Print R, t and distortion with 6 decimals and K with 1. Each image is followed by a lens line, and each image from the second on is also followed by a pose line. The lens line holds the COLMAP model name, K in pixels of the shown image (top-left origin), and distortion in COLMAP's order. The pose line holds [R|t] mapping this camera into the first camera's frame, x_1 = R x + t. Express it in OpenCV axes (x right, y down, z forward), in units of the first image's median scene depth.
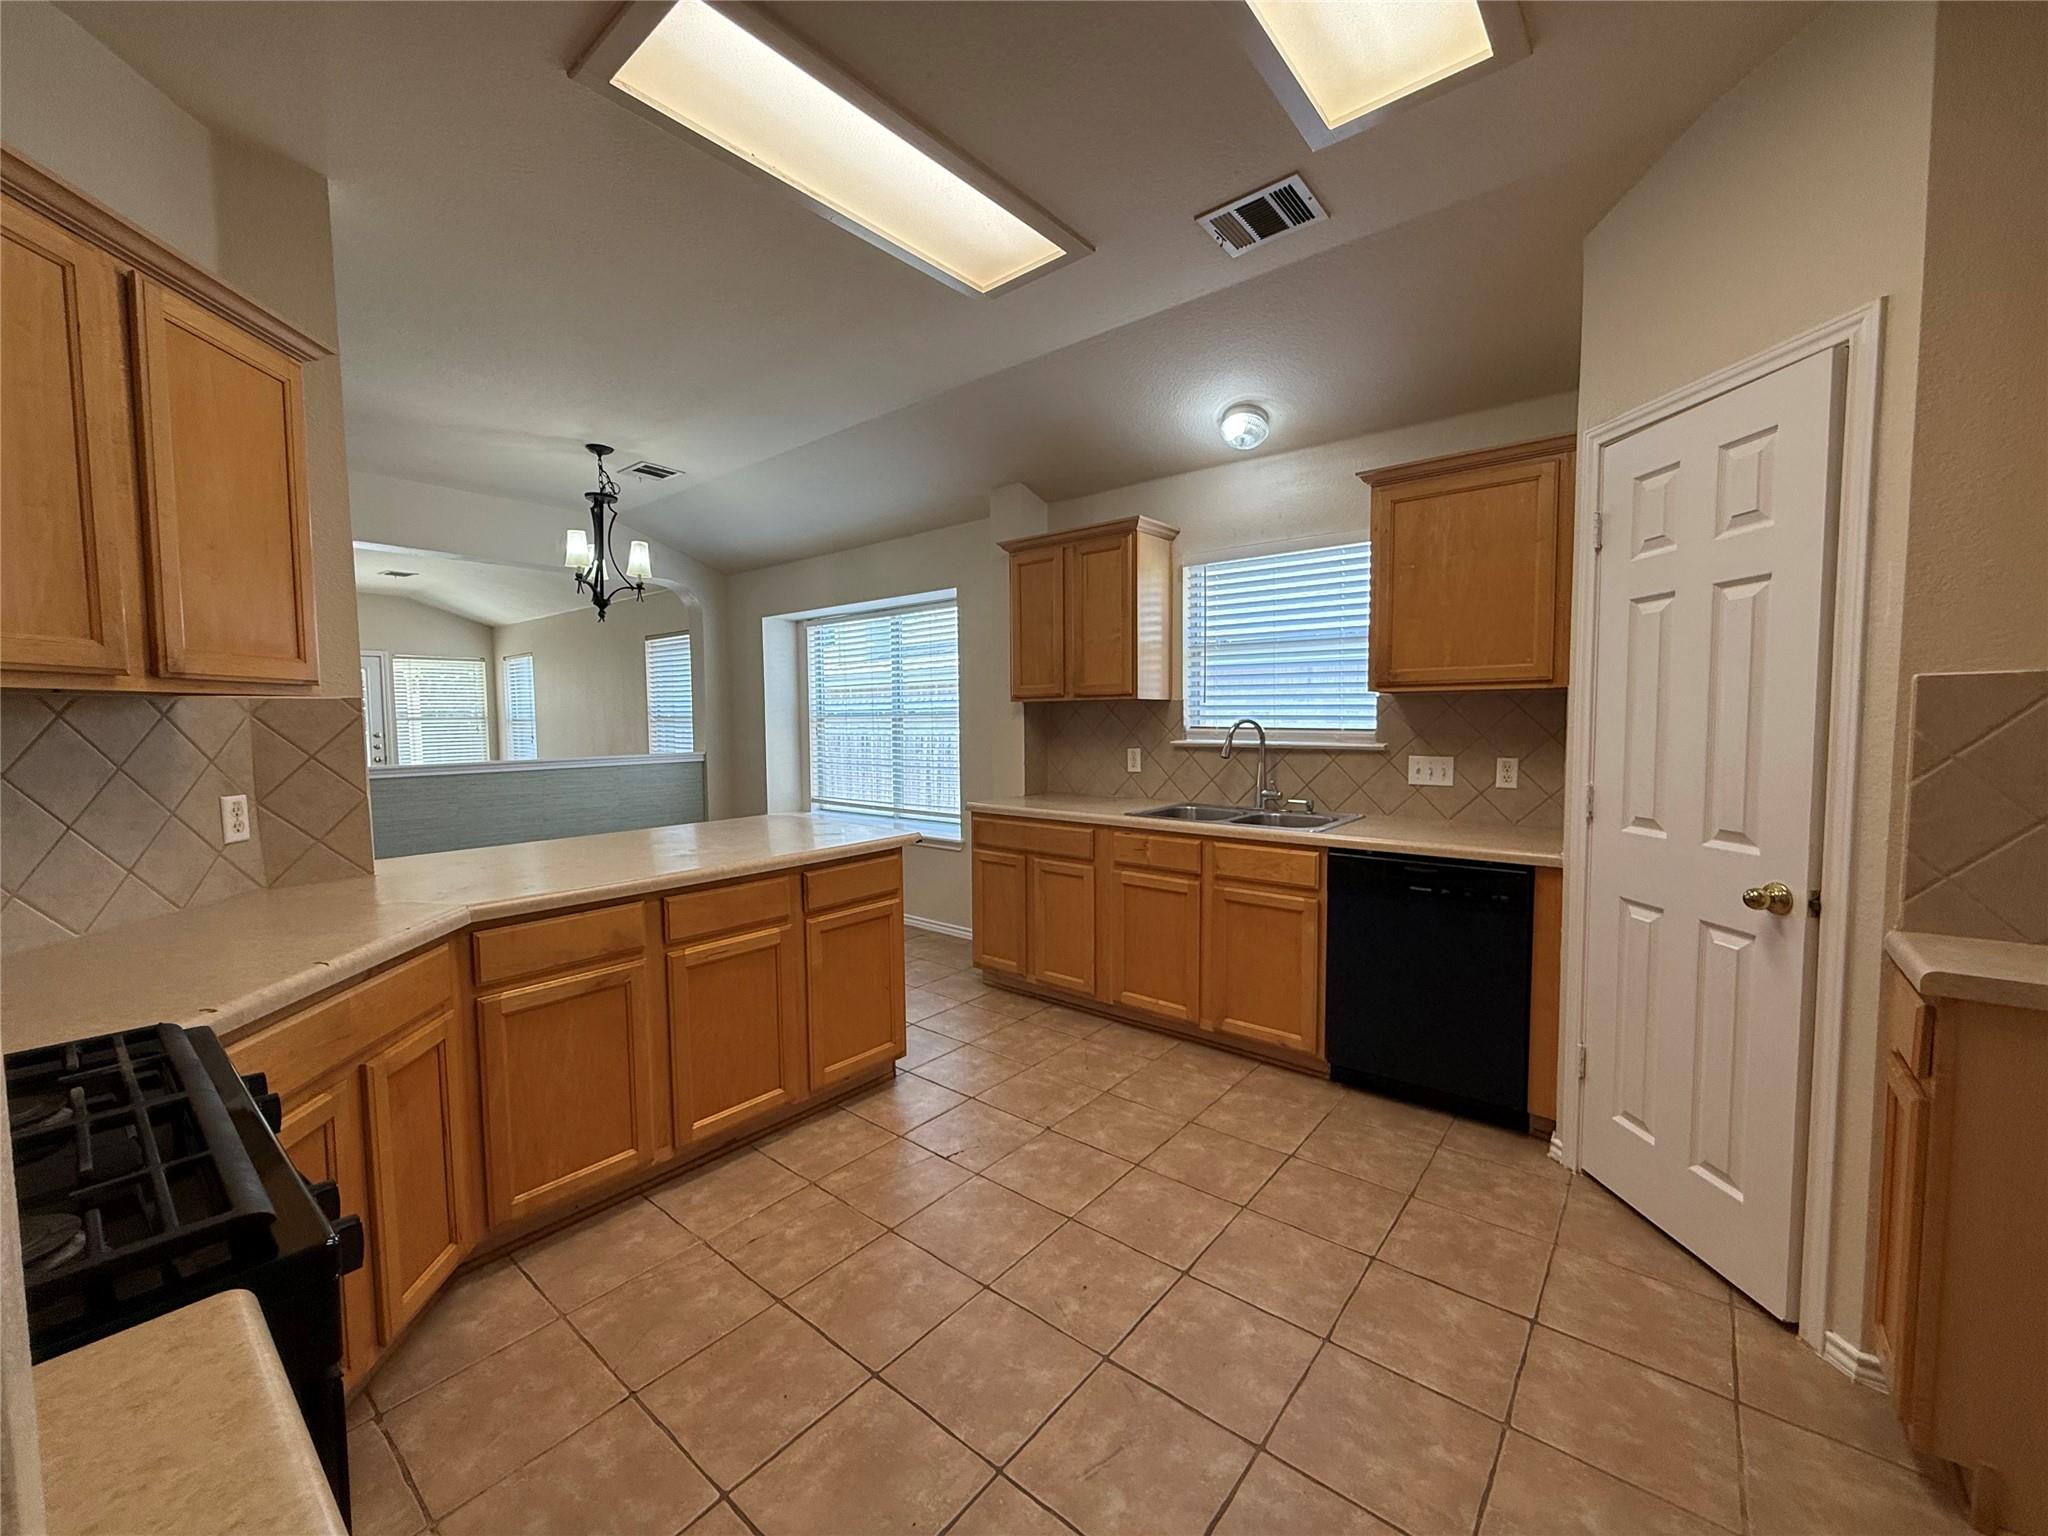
lens RADIAL K [[812.2, 0, 1007.1], [0, 812.2, 764.5], [0, 0, 1]] dist [0.002318, 0.000134]
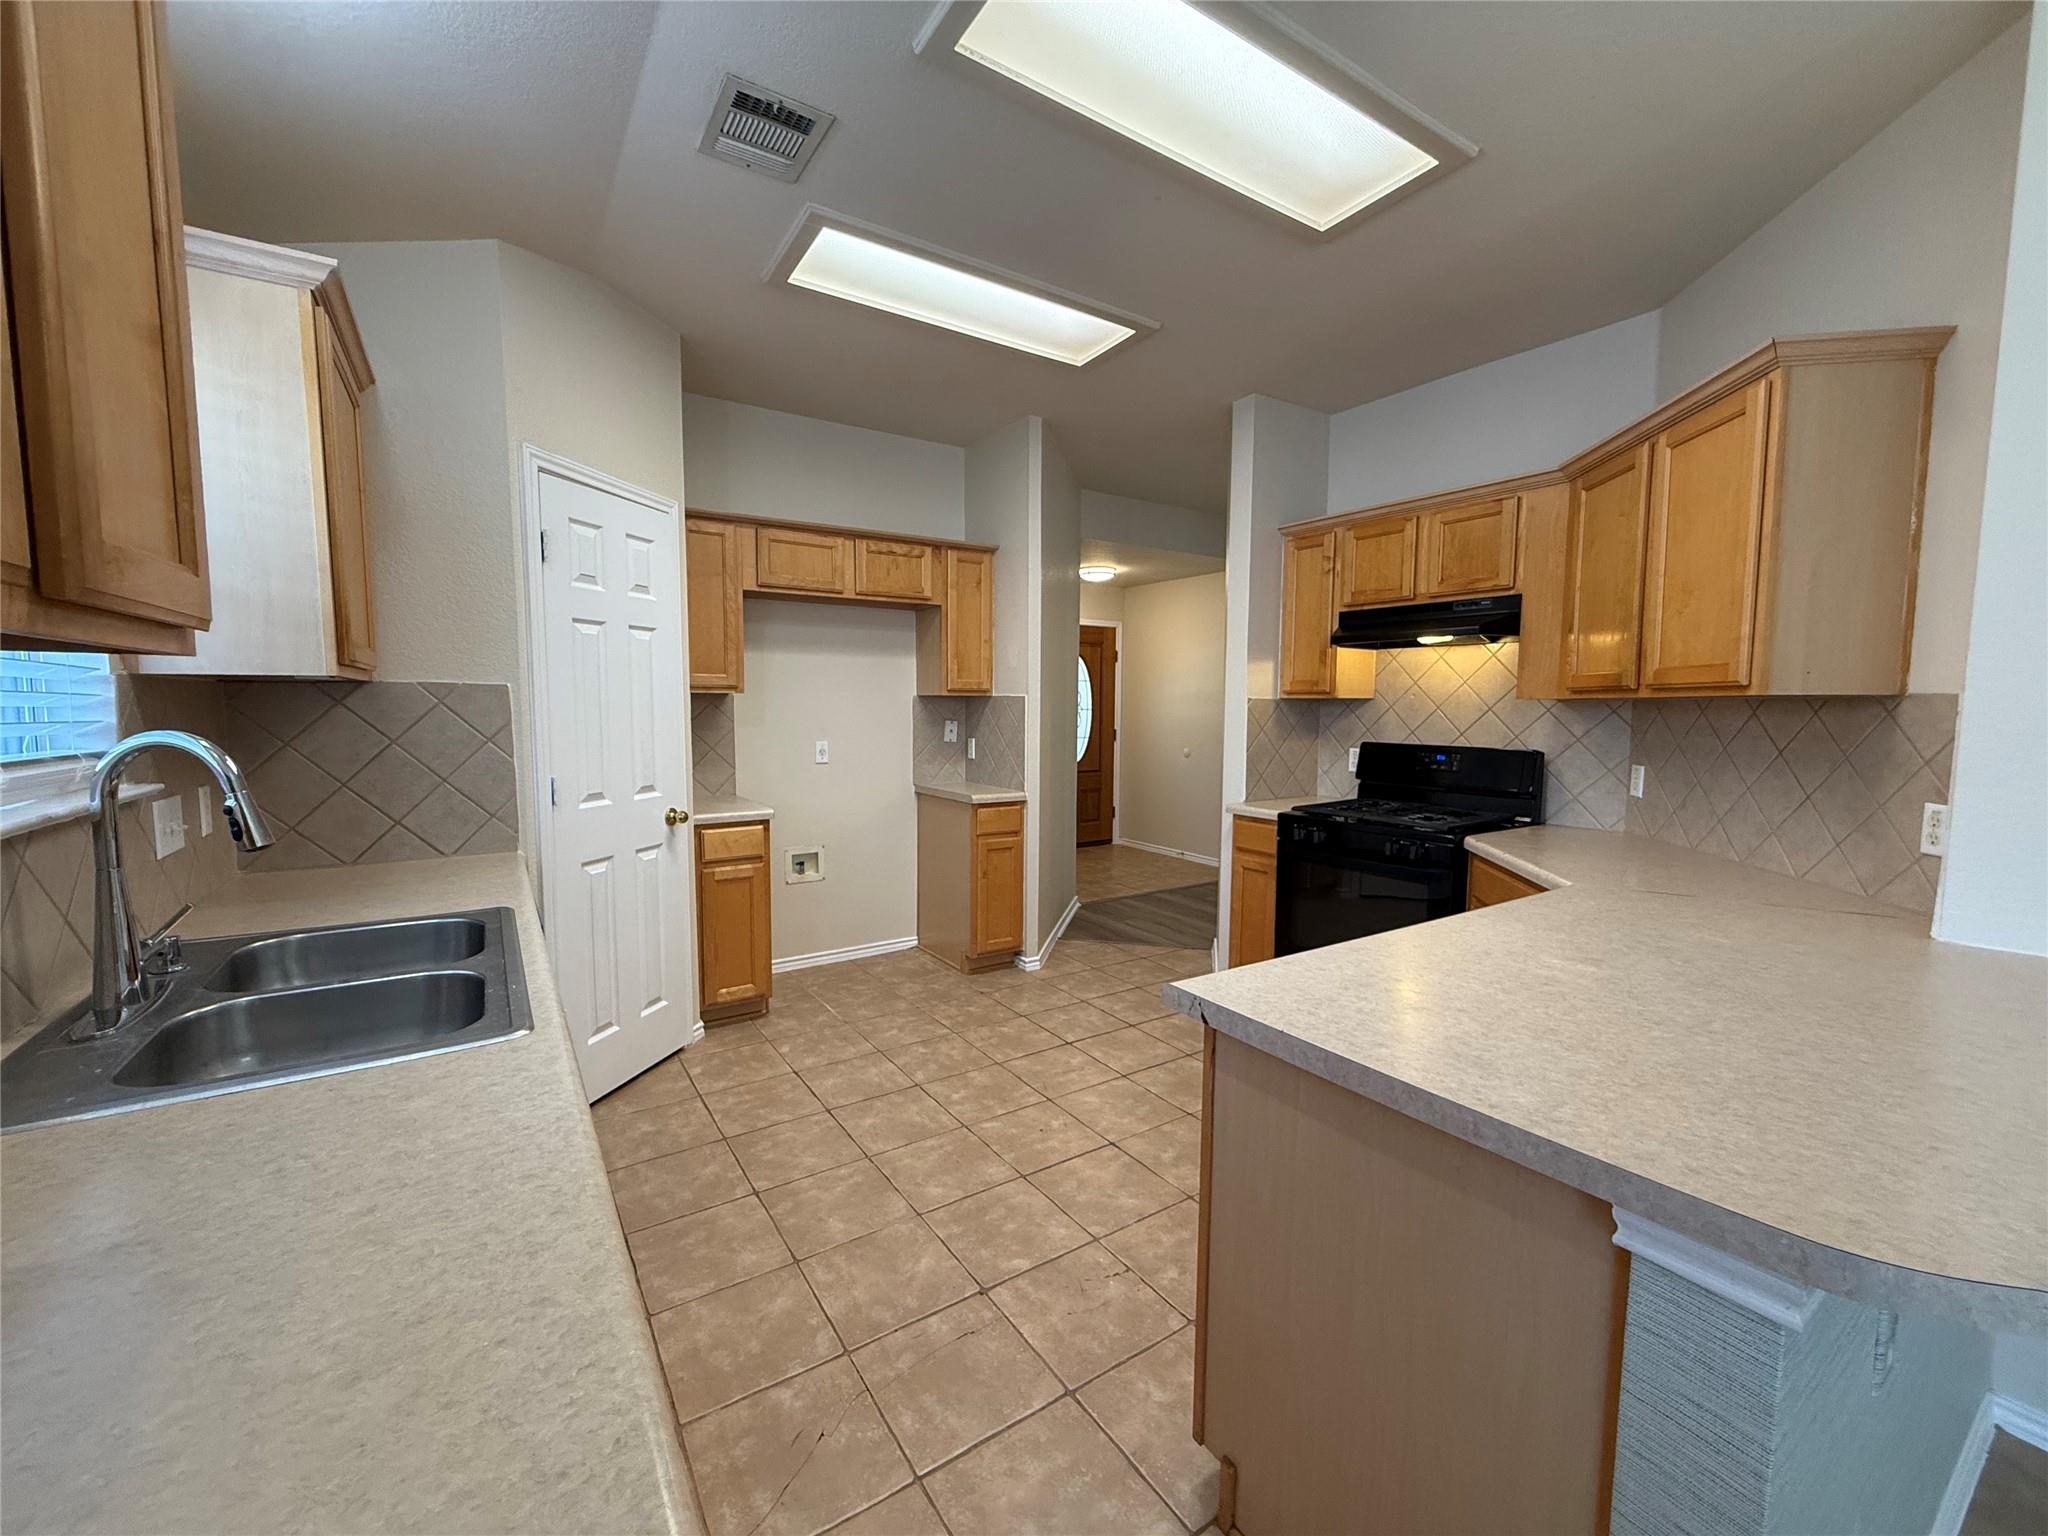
lens RADIAL K [[812.2, 0, 1019.7], [0, 812.2, 769.6], [0, 0, 1]] dist [0.002318, 0.000134]
pose [[-0.961477, -0.019097, 0.274222, -0.156780], [0.019275, 0.990444, 0.136560, -0.099013], [-0.274210, 0.136585, -0.951921, 1.503577]]
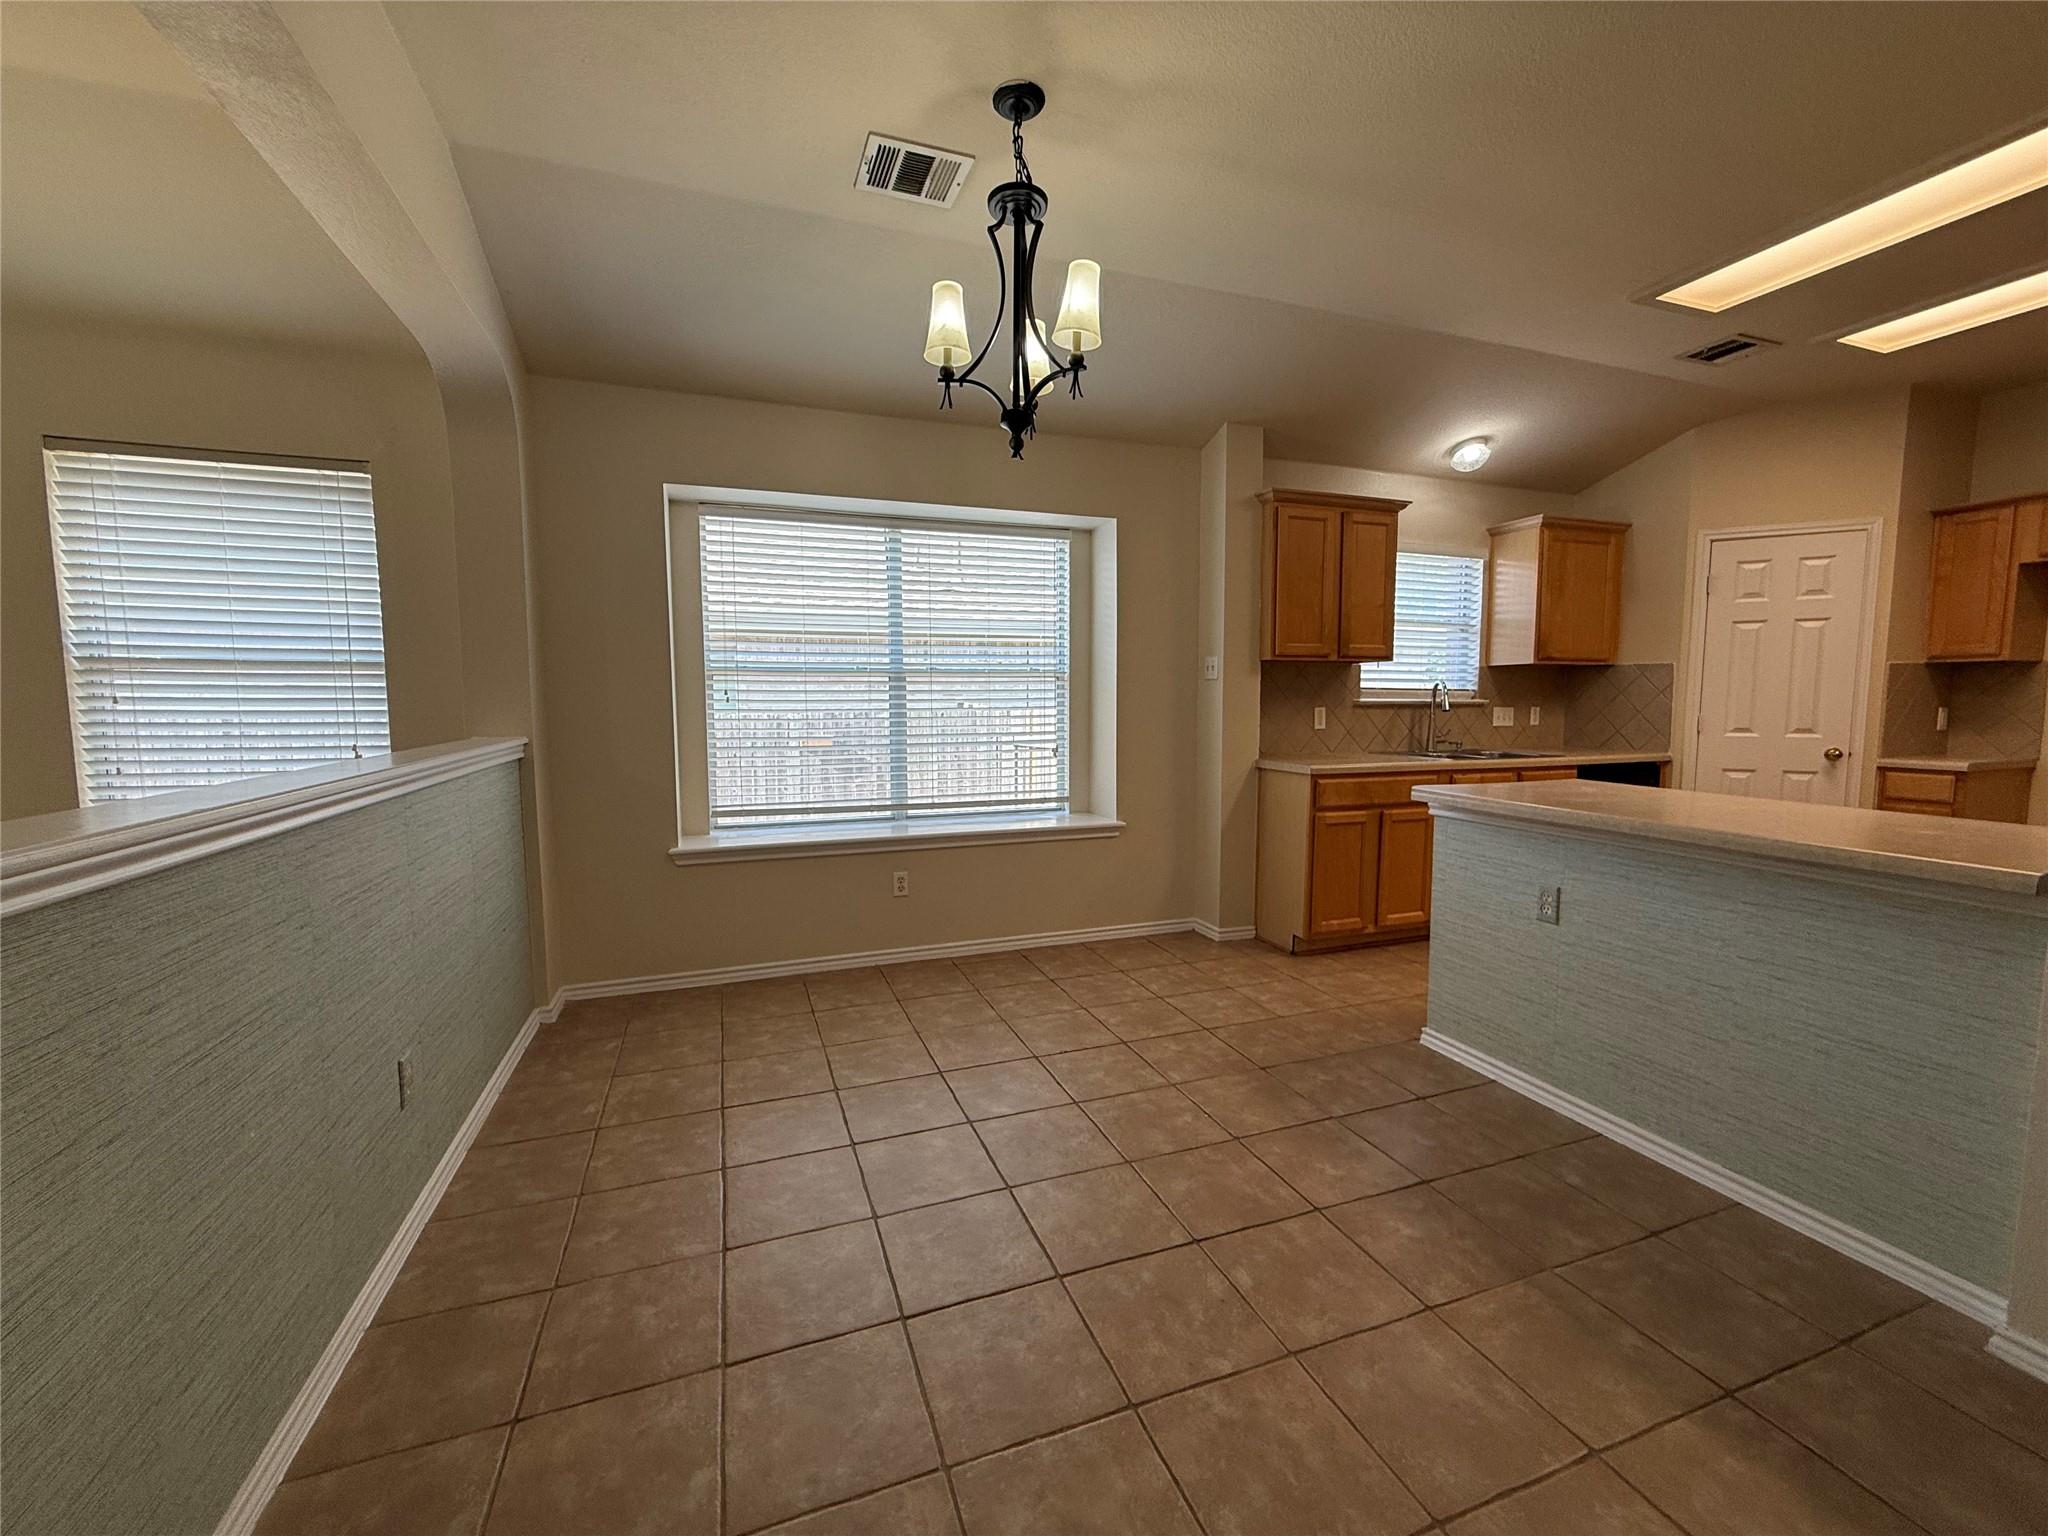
lens RADIAL K [[812.2, 0, 1017.8], [0, 812.2, 765.7], [0, 0, 1]] dist [0.002318, 0.000134]
pose [[0.496902, -0.067456, 0.865181, -1.439220], [0.047528, 0.997593, 0.050483, -0.023417], [-0.866504, 0.016035, 0.498912, 1.161252]]
